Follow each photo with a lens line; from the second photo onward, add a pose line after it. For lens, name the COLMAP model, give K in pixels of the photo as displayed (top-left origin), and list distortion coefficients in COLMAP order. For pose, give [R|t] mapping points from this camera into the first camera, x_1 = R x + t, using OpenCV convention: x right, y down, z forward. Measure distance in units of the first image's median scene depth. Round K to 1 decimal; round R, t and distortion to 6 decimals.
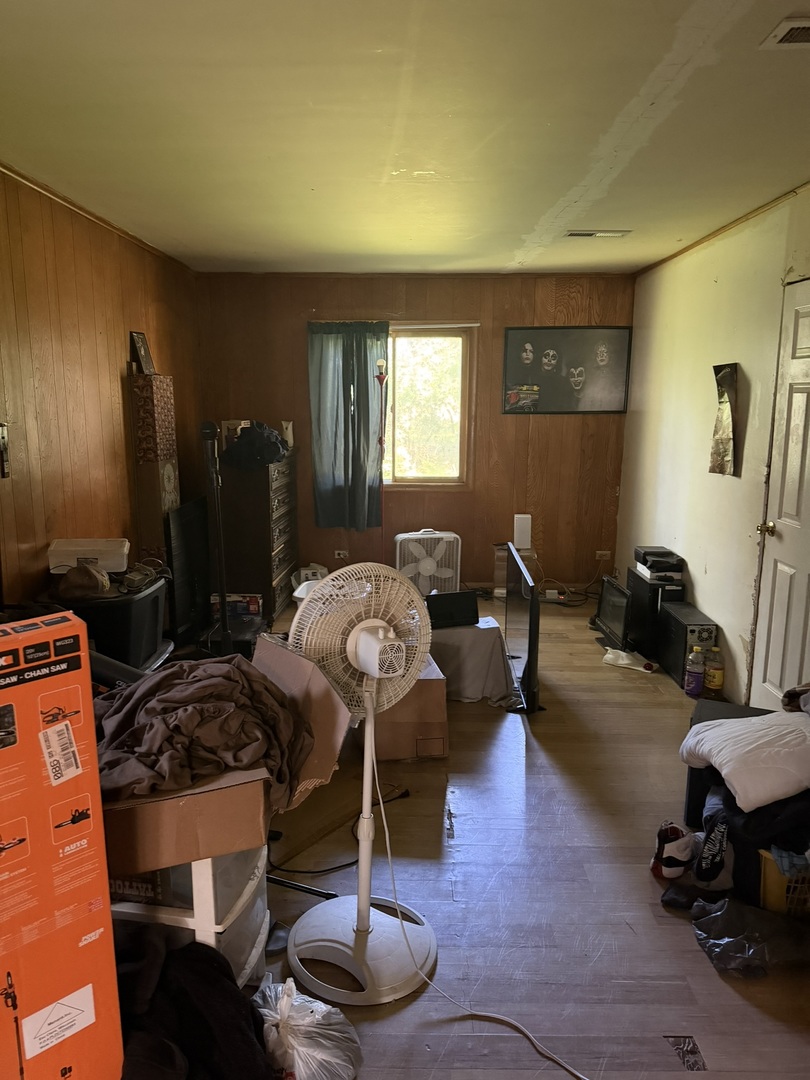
lens RADIAL K [[760.3, 0, 405.0], [0, 760.3, 540.0], [0, 0, 1]] dist [0.098312, -0.001791]
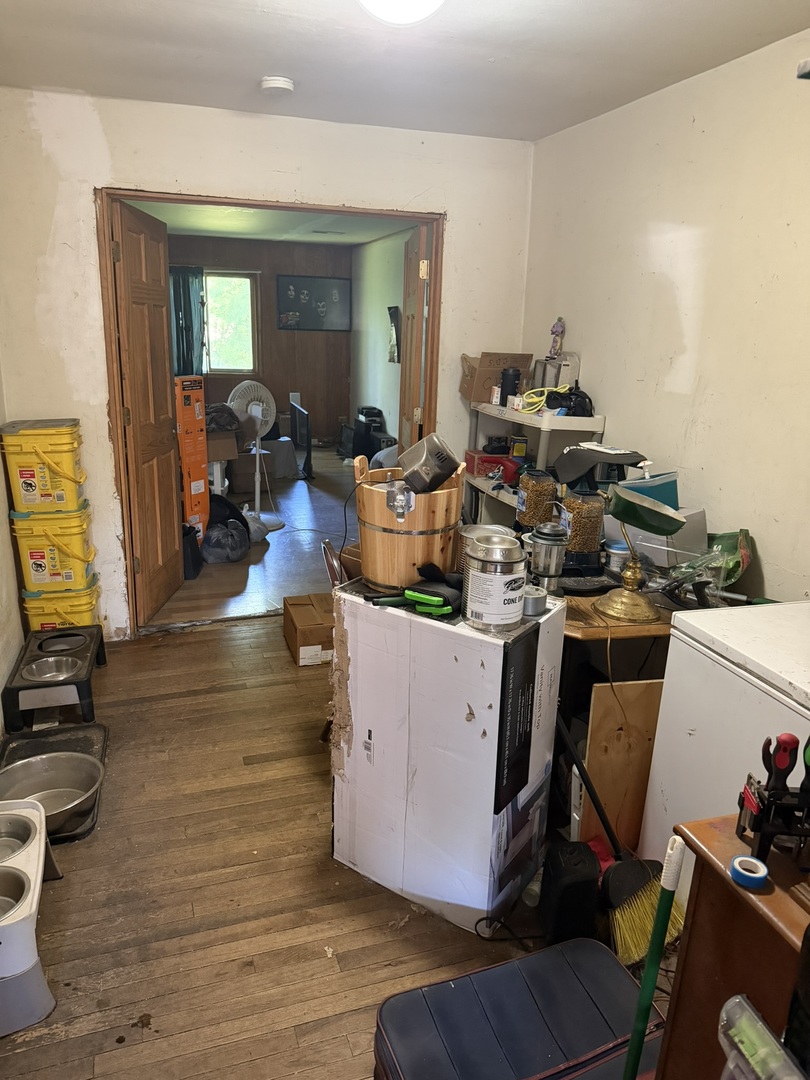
lens RADIAL K [[760.3, 0, 405.0], [0, 760.3, 540.0], [0, 0, 1]] dist [0.098312, -0.001791]
pose [[0.947365, -0.063233, 0.313848, -0.163865], [0.032676, 0.994279, 0.101692, 0.128217], [-0.318483, -0.086084, 0.944012, -0.694078]]
